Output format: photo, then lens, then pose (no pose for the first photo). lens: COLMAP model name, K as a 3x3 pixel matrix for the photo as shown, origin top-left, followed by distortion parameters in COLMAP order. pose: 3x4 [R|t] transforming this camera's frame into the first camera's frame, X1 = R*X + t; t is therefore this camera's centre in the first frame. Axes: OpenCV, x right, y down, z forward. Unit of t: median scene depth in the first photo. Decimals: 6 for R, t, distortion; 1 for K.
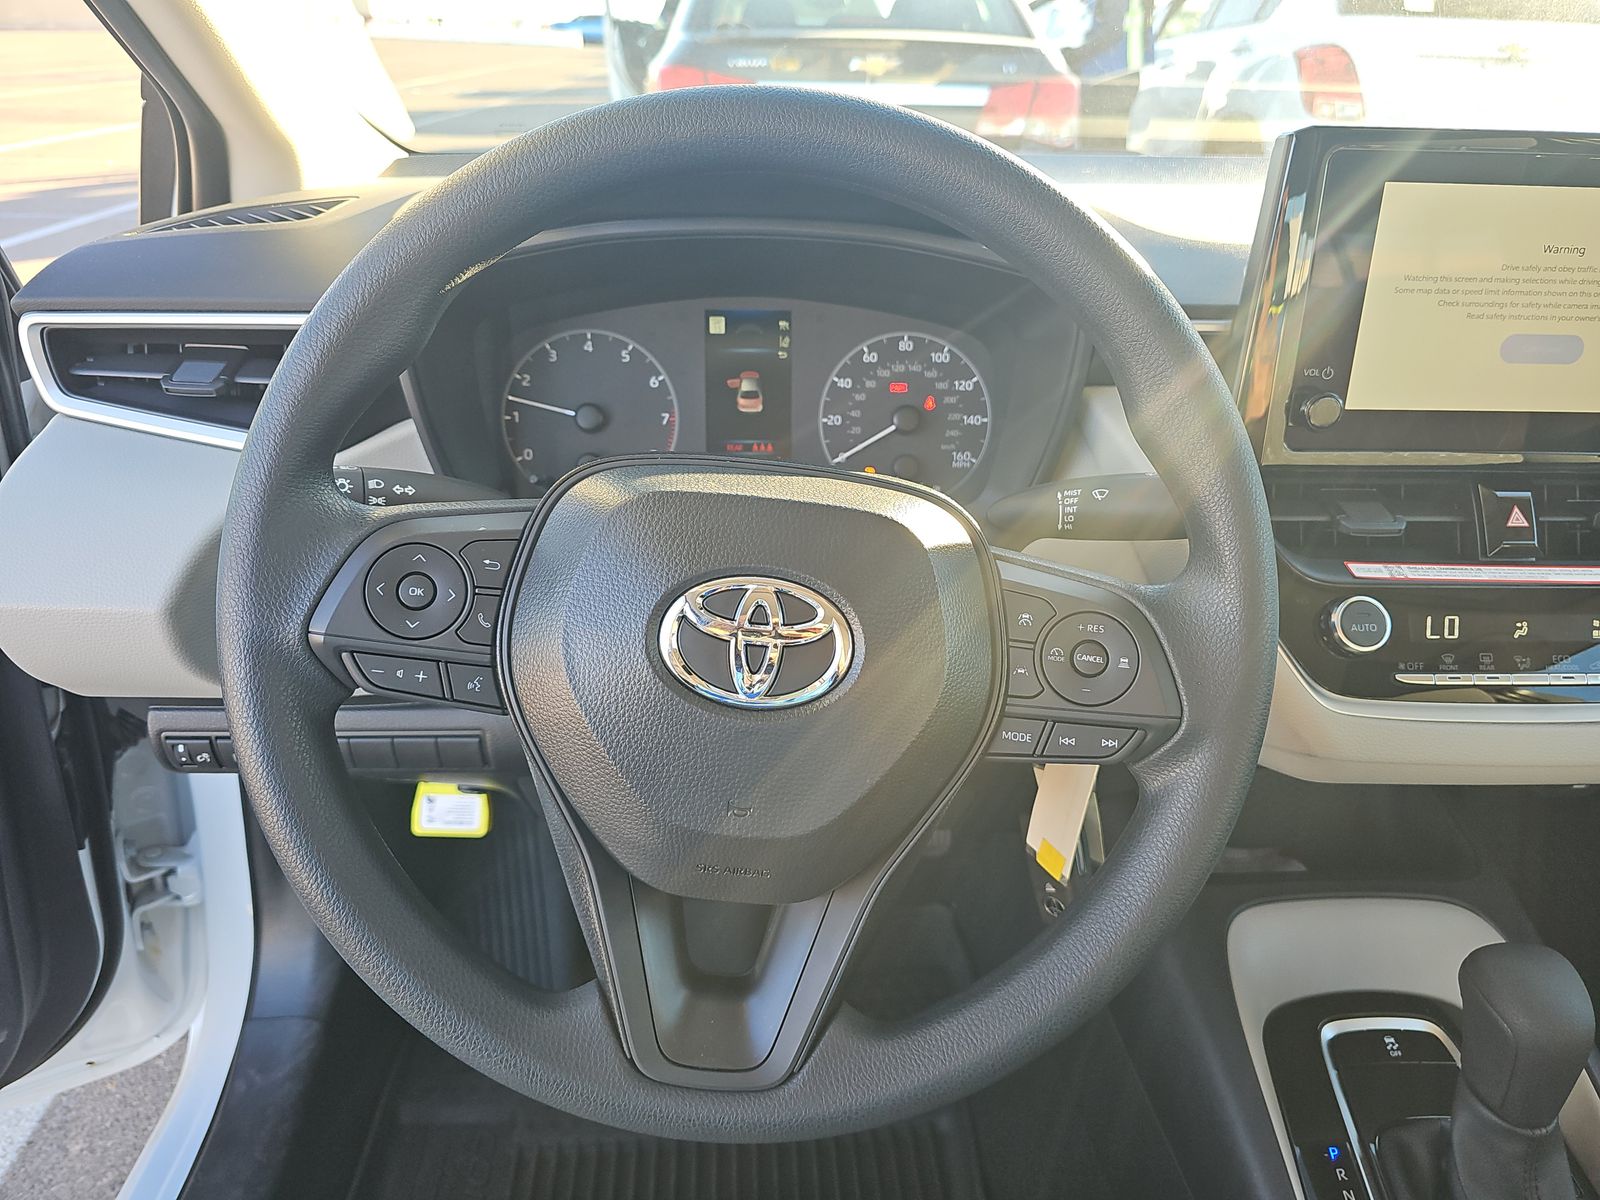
lens RADIAL K [[1080.8, 0, 800.0], [0, 1080.8, 600.0], [0, 0, 1]] dist [0.006198, -0.001304]
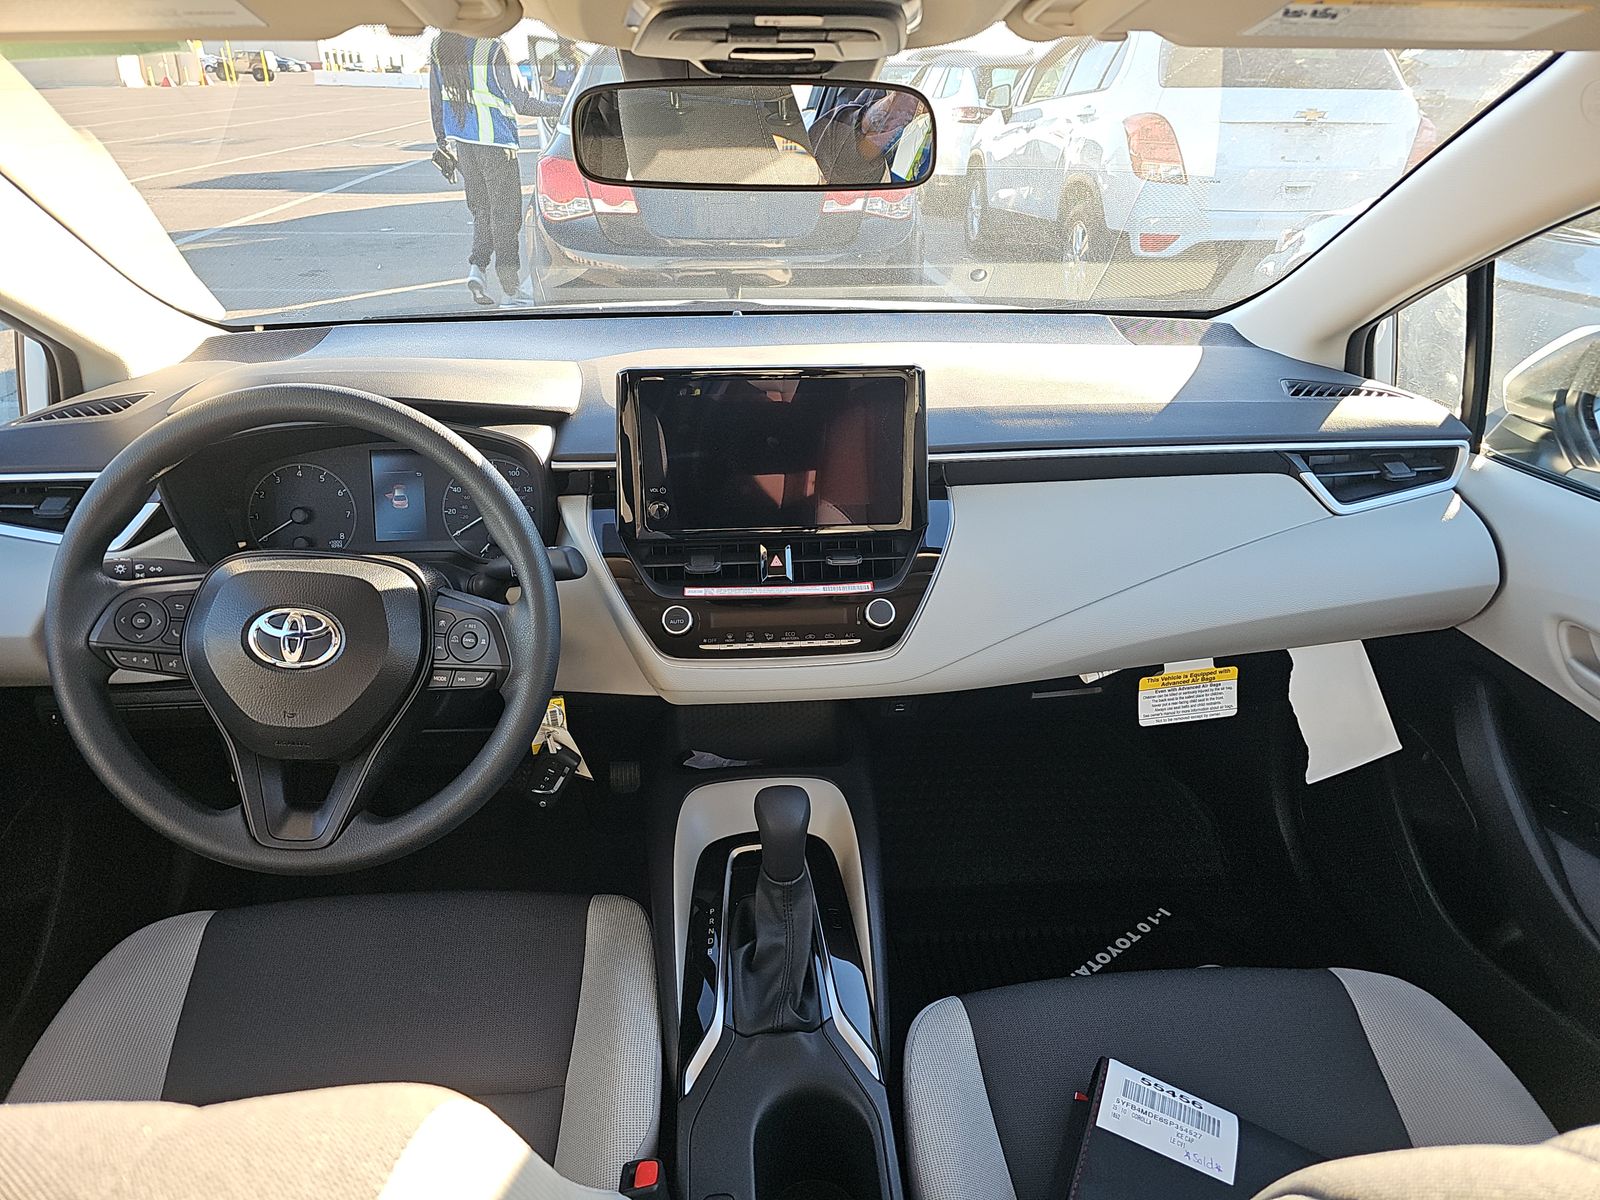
lens RADIAL K [[1039.9, 0, 800.0], [0, 1039.9, 600.0], [0, 0, 1]] dist [0.001496, -0.001182]
pose [[0.998328, -0.036044, 0.045180, 0.790709], [0.036837, 0.999180, -0.016826, 0.031372], [-0.044536, 0.018462, 0.998837, -1.031850]]
